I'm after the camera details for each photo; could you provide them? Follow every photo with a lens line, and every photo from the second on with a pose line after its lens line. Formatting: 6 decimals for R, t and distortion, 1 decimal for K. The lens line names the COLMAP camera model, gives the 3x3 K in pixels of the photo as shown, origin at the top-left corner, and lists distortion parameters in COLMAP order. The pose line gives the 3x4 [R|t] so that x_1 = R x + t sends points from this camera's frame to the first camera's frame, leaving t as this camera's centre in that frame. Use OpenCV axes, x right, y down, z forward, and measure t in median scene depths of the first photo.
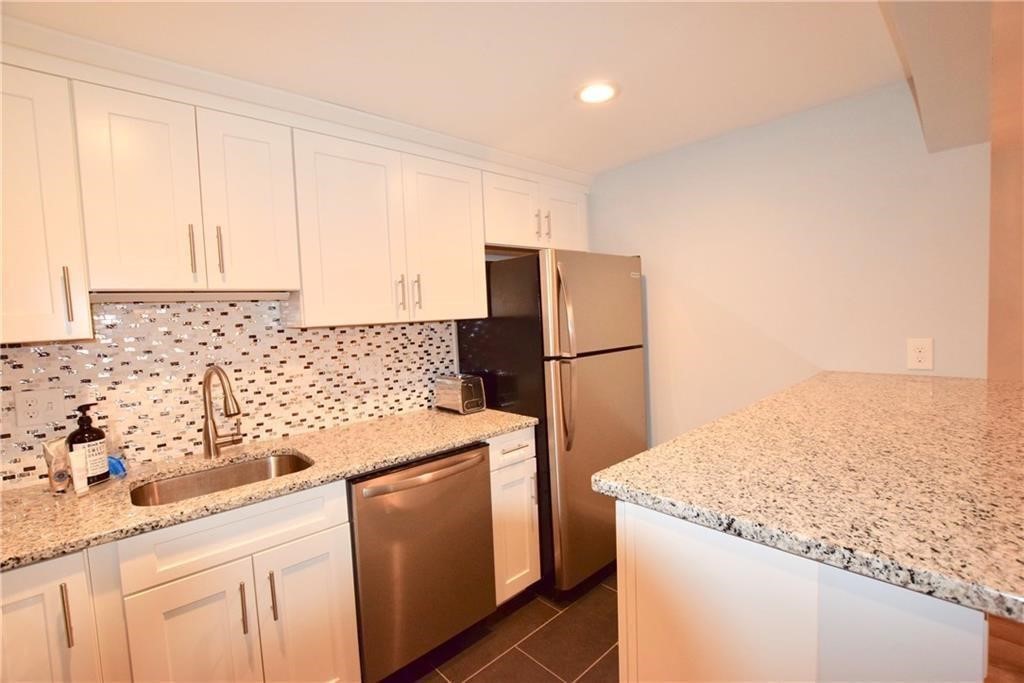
lens RADIAL K [[457.5, 0, 515.2], [0, 457.5, 349.0], [0, 0, 1]] dist [-0.023755, 0.001201]
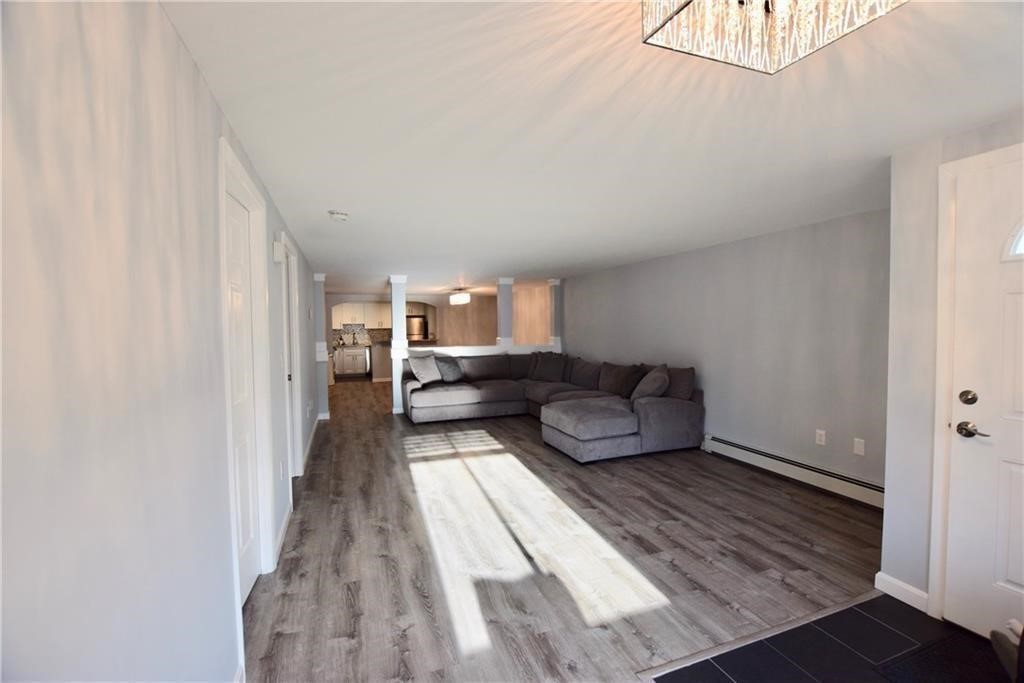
lens RADIAL K [[457.5, 0, 514.1], [0, 457.5, 340.4], [0, 0, 1]] dist [-0.023755, 0.001201]
pose [[0.921836, 0.048959, -0.384476, 4.837931], [-0.054212, 0.998525, -0.002829, 0.028431], [0.383771, 0.023451, 0.923131, -5.140136]]
